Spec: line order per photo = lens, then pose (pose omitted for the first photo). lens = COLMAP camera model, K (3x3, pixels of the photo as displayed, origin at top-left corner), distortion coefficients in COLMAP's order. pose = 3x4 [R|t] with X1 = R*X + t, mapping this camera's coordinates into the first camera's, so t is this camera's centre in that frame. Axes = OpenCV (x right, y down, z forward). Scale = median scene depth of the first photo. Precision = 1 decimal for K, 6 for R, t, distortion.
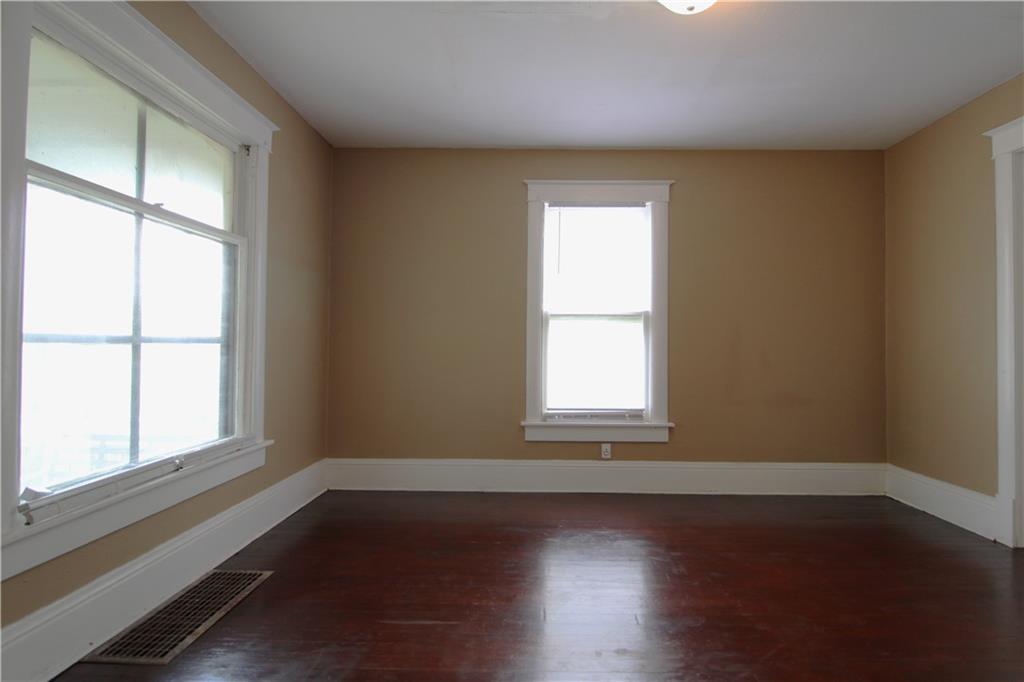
lens RADIAL K [[559.2, 0, 528.4], [0, 559.2, 334.7], [0, 0, 1]] dist [-0.001834, -0.002841]
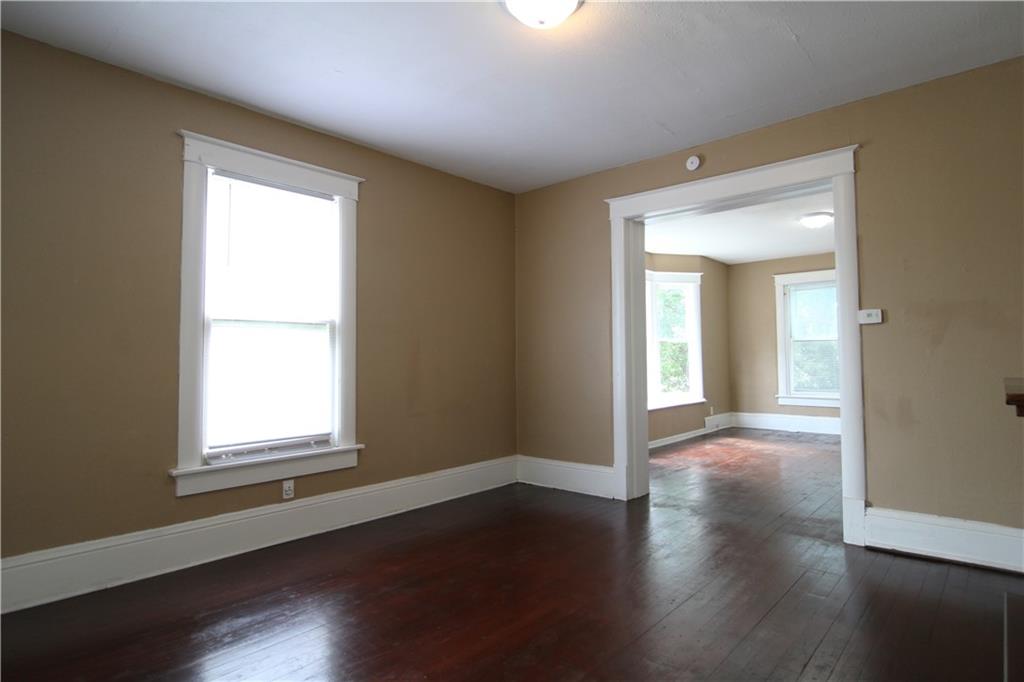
lens RADIAL K [[559.2, 0, 528.4], [0, 559.2, 334.7], [0, 0, 1]] dist [-0.001834, -0.002841]
pose [[0.641847, 0.019850, 0.766576, -0.264500], [-0.001739, 0.999700, -0.024430, 0.001950], [-0.766831, 0.014347, 0.641688, 0.206718]]
